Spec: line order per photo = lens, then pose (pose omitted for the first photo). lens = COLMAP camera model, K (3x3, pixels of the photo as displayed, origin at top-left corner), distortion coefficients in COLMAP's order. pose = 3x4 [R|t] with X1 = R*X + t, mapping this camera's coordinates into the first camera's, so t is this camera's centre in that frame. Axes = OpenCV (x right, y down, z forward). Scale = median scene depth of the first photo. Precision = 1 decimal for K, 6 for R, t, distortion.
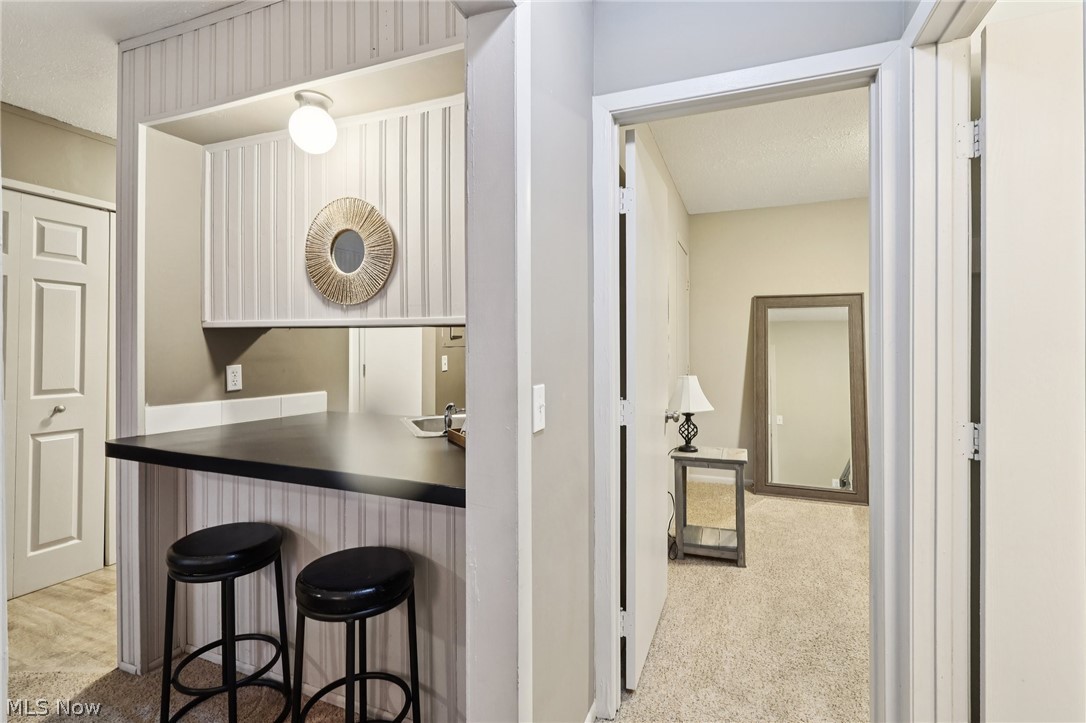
lens RADIAL K [[508.6, 0, 547.8], [0, 508.6, 347.2], [0, 0, 1]] dist [0.001864, -0.000134]
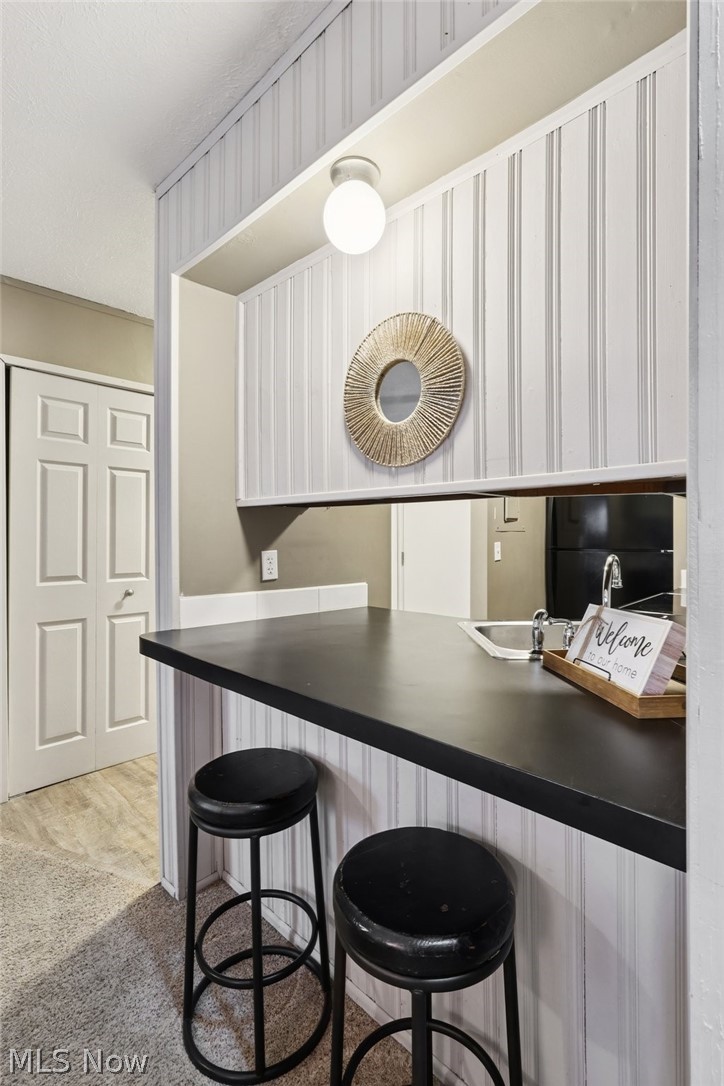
lens RADIAL K [[508.6, 0, 361.6], [0, 508.6, 535.7], [0, 0, 1]] dist [0.001864, -0.000134]
pose [[0.917802, -0.006238, -0.396988, -0.155755], [0.005341, 0.999980, -0.003365, 0.015950], [0.397001, 0.000969, 0.917817, 0.320319]]
